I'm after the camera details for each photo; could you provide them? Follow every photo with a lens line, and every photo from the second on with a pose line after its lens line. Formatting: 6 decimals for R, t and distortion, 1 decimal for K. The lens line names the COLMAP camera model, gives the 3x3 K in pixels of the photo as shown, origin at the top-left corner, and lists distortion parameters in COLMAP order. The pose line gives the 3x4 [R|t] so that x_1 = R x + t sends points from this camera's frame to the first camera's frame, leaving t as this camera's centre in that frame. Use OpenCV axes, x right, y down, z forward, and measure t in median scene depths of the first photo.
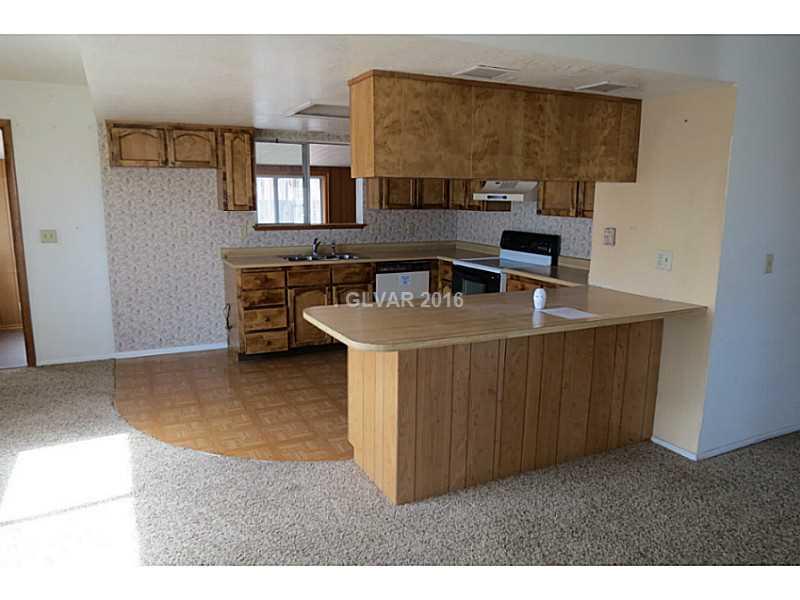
lens RADIAL K [[566.2, 0, 391.1], [0, 566.2, 301.2], [0, 0, 1]] dist [-0.029072, -0.000246]
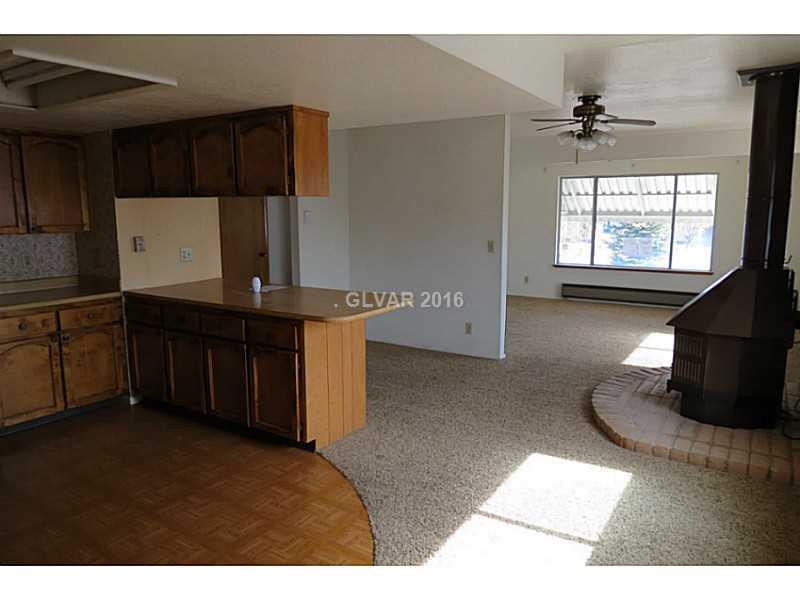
lens RADIAL K [[566.2, 0, 391.1], [0, 566.2, 301.2], [0, 0, 1]] dist [-0.029072, -0.000246]
pose [[-0.503240, -0.147981, 0.851382, -0.643430], [0.154395, 0.953979, 0.257074, -0.160035], [-0.850242, 0.260819, -0.457233, 0.809645]]
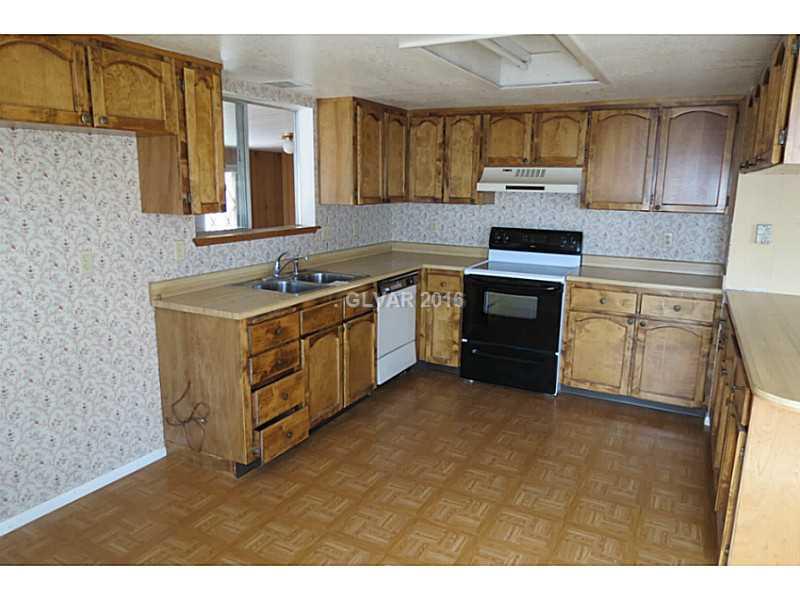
lens RADIAL K [[566.2, 0, 391.1], [0, 566.2, 301.2], [0, 0, 1]] dist [-0.029072, -0.000246]
pose [[0.813617, -0.117163, 0.569473, -0.446812], [0.103674, 0.993023, 0.056184, -0.087061], [-0.572083, 0.013327, 0.820088, 0.442232]]
